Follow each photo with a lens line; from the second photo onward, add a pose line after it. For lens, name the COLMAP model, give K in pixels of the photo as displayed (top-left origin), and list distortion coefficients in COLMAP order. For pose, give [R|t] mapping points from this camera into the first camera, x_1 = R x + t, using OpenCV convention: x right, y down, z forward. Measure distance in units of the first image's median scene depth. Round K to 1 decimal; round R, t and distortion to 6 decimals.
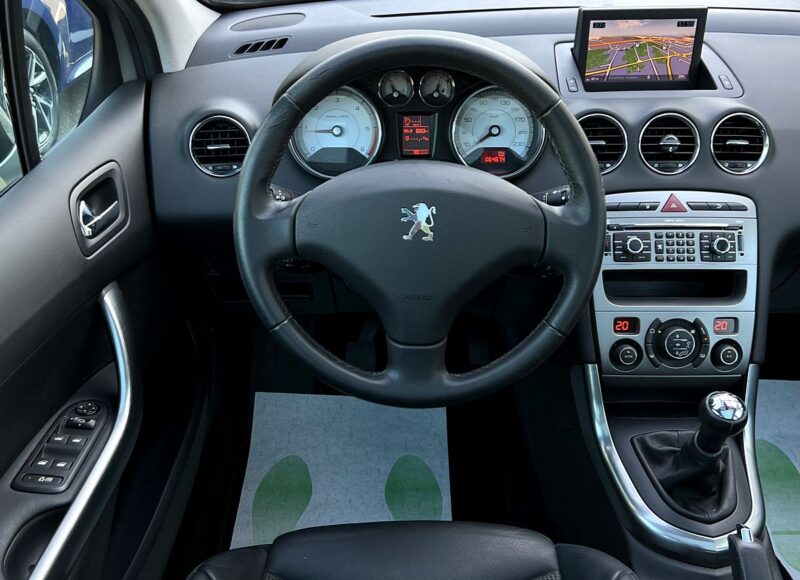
lens RADIAL K [[706.4, 0, 396.8], [0, 706.4, 290.6], [0, 0, 1]] dist [0.014033, 0.003897]
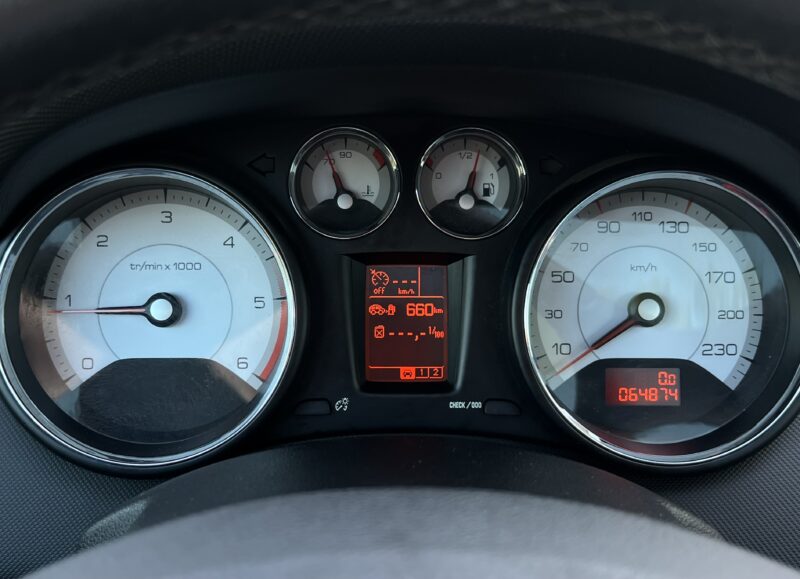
lens RADIAL K [[899.1, 0, 400.0], [0, 899.1, 287.6], [0, 0, 1]] dist [-0.015492, 0.000000]
pose [[0.999545, 0.002265, -0.030075, 0.037104], [-0.009437, 0.970596, -0.240531, -0.136922], [0.028646, 0.240705, 0.970176, 0.599316]]
